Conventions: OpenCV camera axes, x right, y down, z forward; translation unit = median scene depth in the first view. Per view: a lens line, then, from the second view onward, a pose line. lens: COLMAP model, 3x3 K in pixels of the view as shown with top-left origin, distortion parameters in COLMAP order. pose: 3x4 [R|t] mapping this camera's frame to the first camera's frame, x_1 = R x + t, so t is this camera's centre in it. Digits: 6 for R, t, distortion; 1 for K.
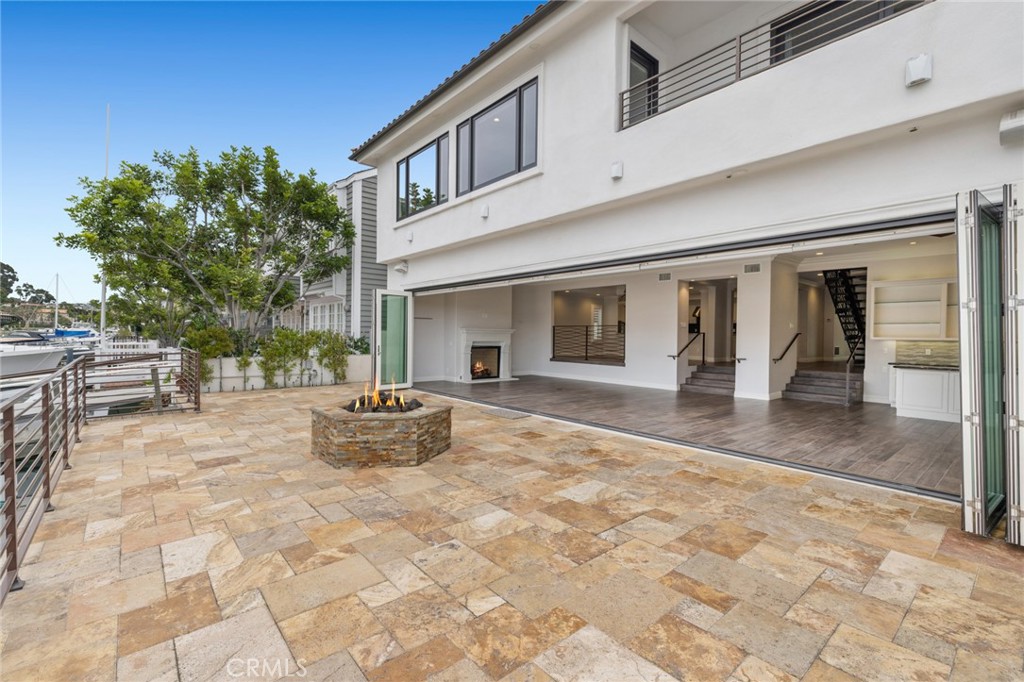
lens RADIAL K [[444.8, 0, 521.0], [0, 444.8, 333.5], [0, 0, 1]] dist [0.002544, 0.000049]
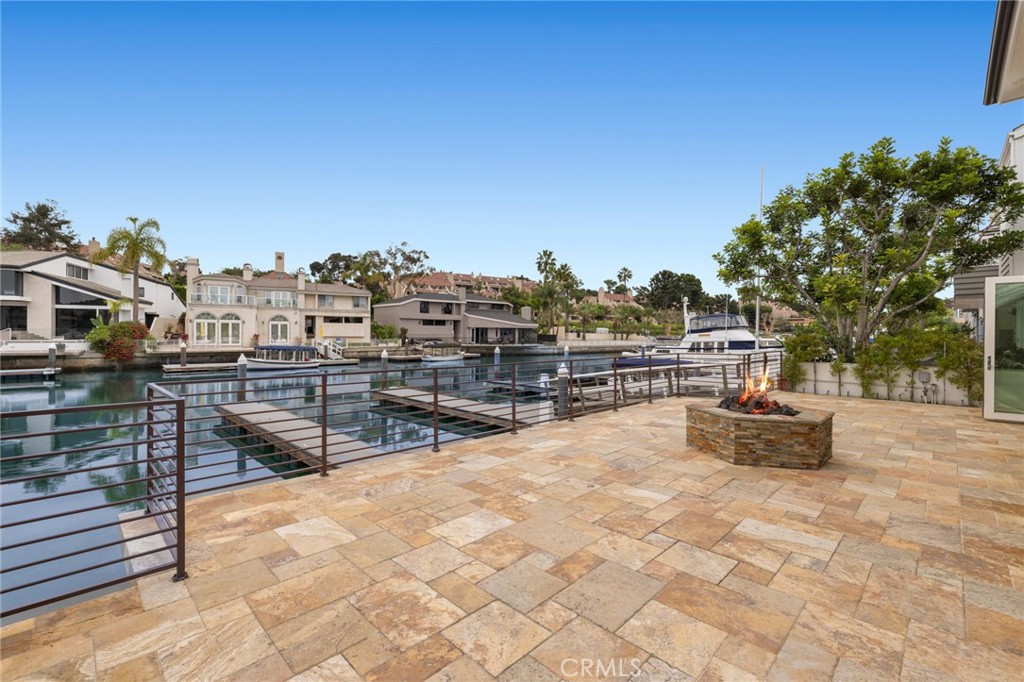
lens RADIAL K [[444.8, 0, 502.7], [0, 444.8, 335.9], [0, 0, 1]] dist [0.002544, 0.000049]
pose [[0.067630, -0.008946, -0.997670, 1.010837], [-0.001822, 0.999957, -0.009090, 0.005770], [0.997709, 0.002433, 0.067611, 0.494333]]
